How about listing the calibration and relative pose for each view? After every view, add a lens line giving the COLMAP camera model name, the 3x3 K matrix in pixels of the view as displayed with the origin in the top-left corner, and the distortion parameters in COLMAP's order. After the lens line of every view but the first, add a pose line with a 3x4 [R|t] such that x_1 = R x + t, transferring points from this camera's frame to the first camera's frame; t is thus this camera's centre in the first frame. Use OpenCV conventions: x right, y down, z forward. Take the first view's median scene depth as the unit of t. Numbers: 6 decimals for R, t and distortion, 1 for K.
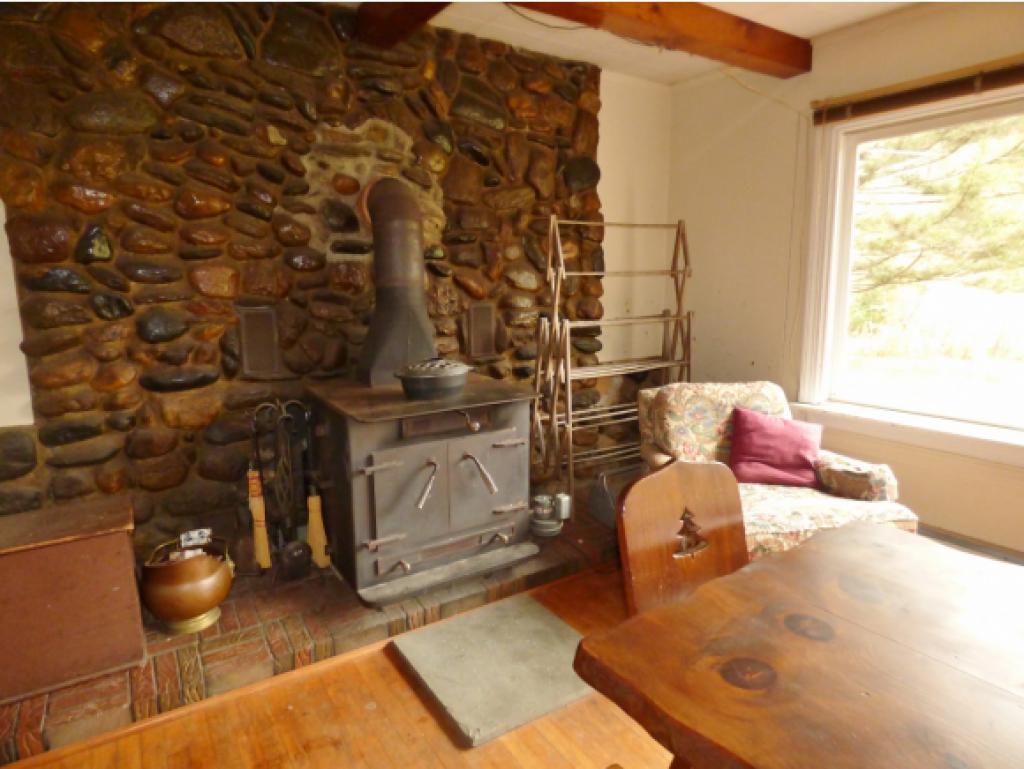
lens RADIAL K [[625.1, 0, 512.2], [0, 625.1, 382.9], [0, 0, 1]] dist [-0.003373, -0.000644]
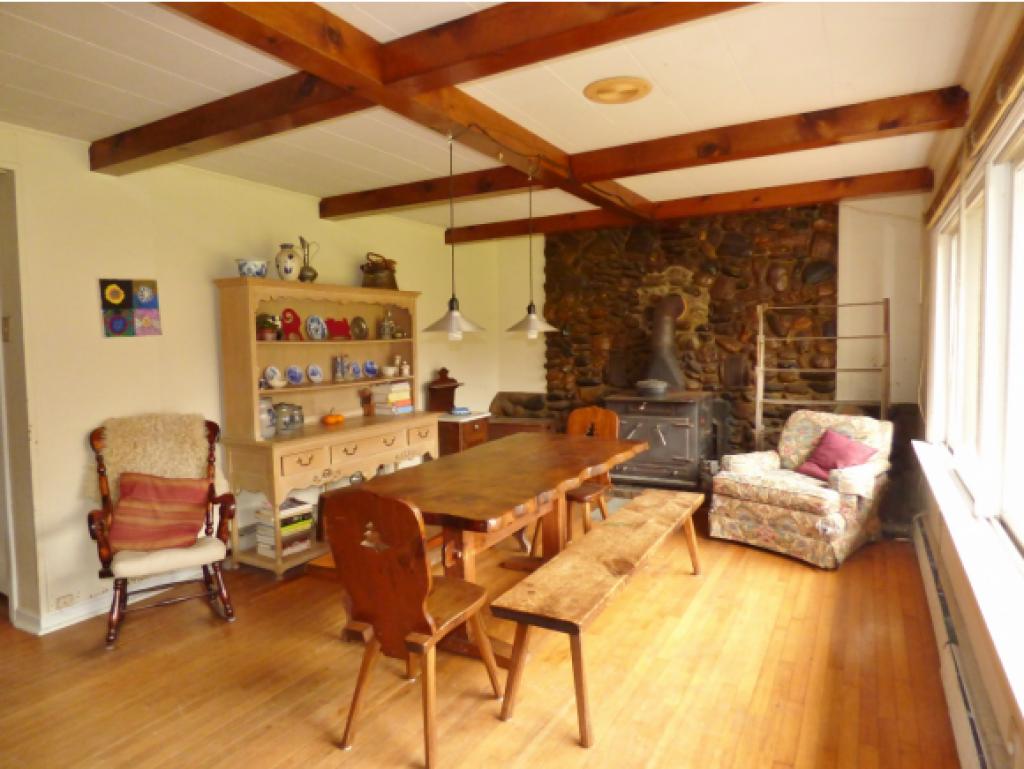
lens RADIAL K [[625.1, 0, 512.1], [0, 625.1, 382.7], [0, 0, 1]] dist [-0.003373, -0.000644]
pose [[0.456768, 0.064354, -0.887255, 1.420228], [-0.131342, 0.991328, 0.004286, 0.022718], [0.879836, 0.114576, 0.461259, -0.385377]]
